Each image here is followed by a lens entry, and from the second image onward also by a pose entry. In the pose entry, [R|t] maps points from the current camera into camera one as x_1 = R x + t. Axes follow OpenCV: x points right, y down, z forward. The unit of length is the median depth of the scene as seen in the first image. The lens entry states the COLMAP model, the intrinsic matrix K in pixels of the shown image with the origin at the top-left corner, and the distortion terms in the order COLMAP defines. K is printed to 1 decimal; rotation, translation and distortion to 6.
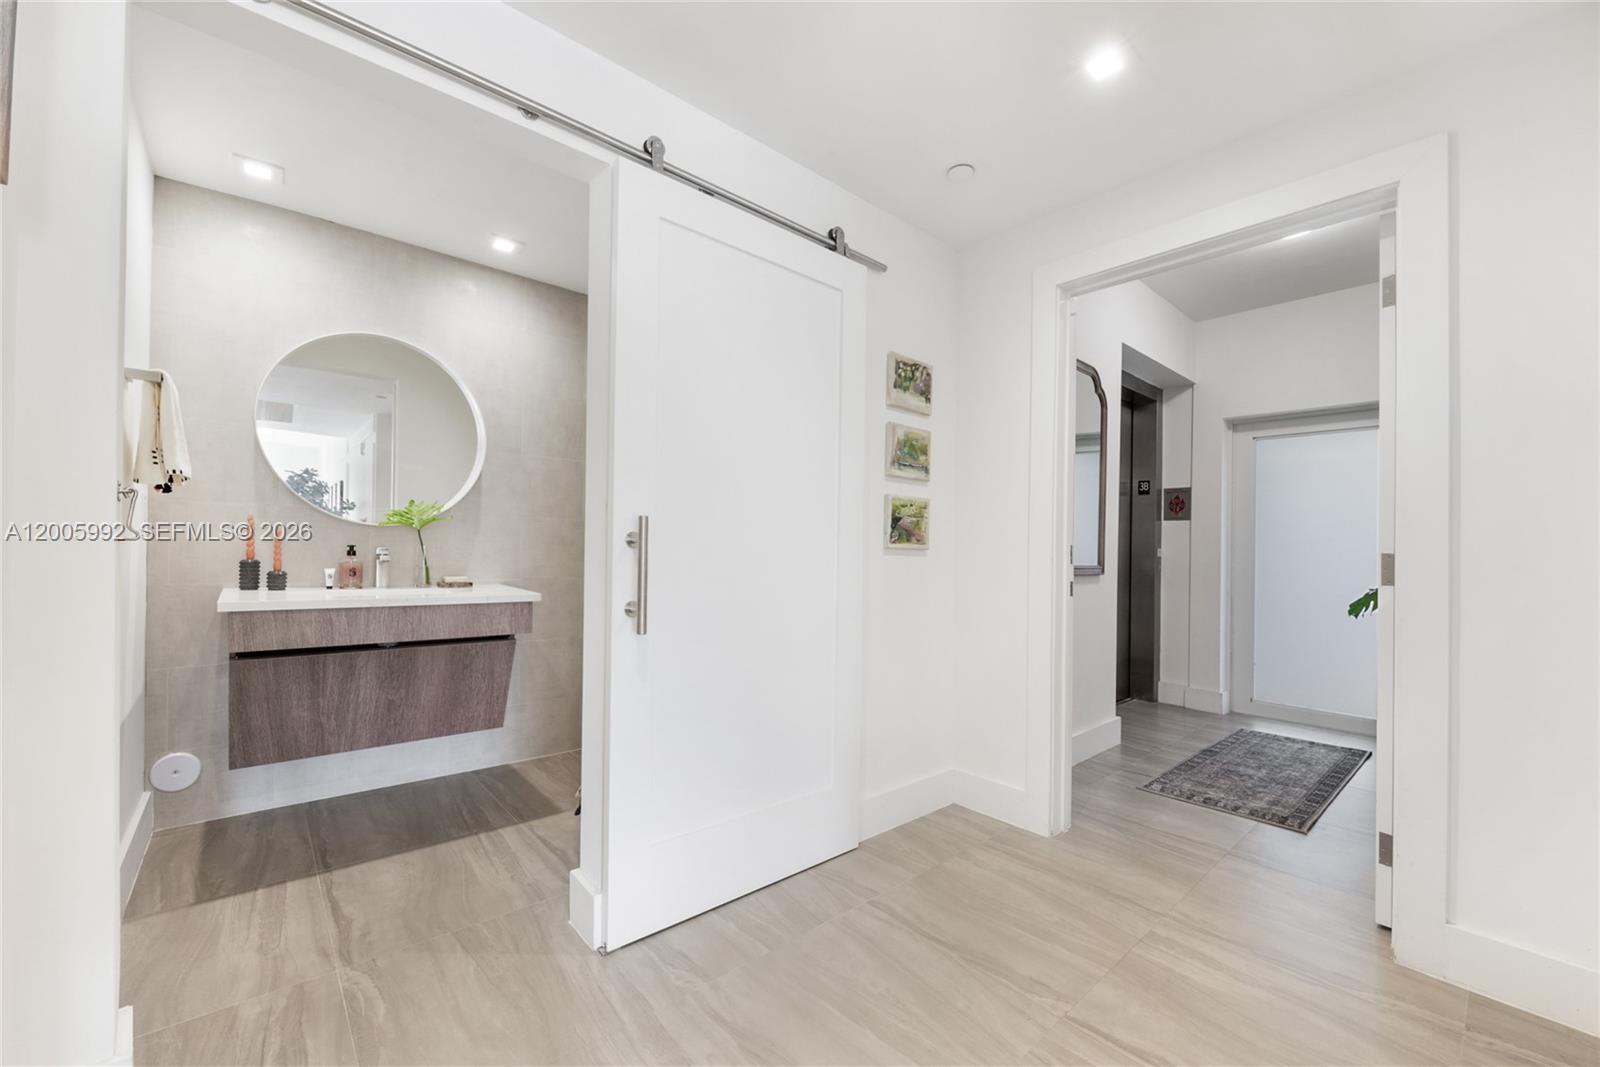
lens RADIAL K [[628.1, 0, 797.5], [0, 628.1, 557.4], [0, 0, 1]] dist [-0.003845, -0.000276]
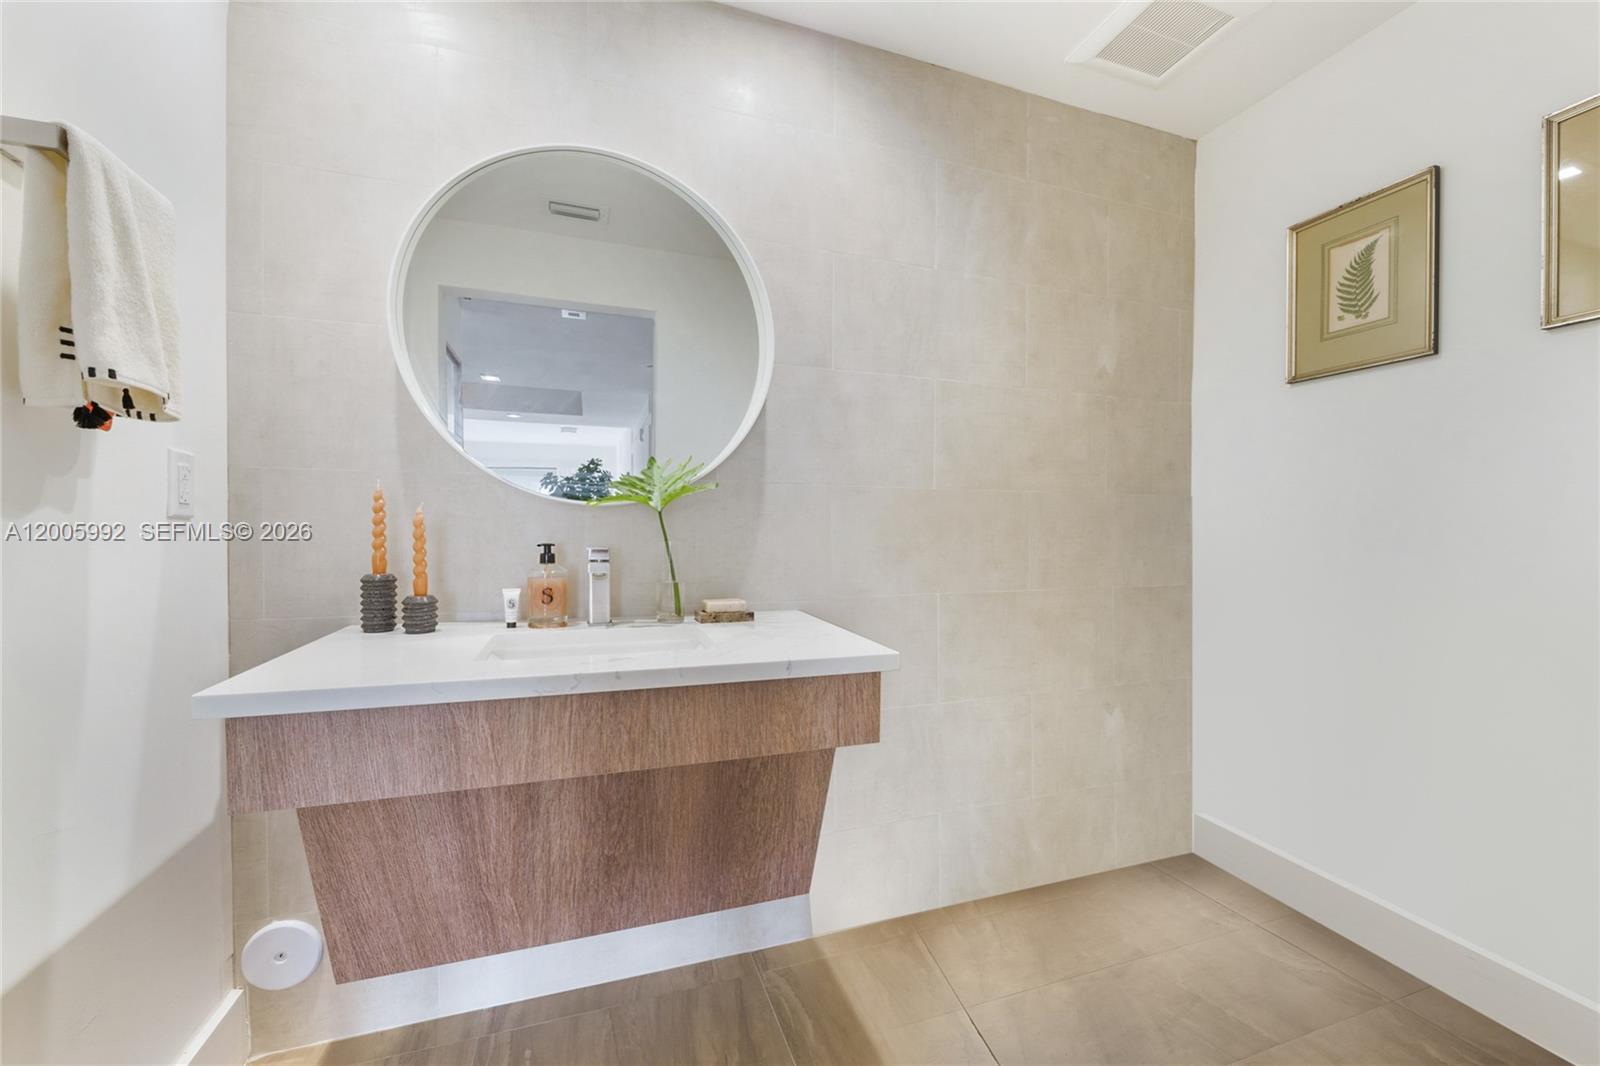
lens RADIAL K [[628.1, 0, 800.9], [0, 628.1, 538.9], [0, 0, 1]] dist [-0.003845, -0.000276]
pose [[0.925938, -0.012139, -0.377480, -0.327715], [0.009715, 0.999918, -0.008324, -0.017828], [0.377550, 0.004040, 0.925980, 0.614026]]
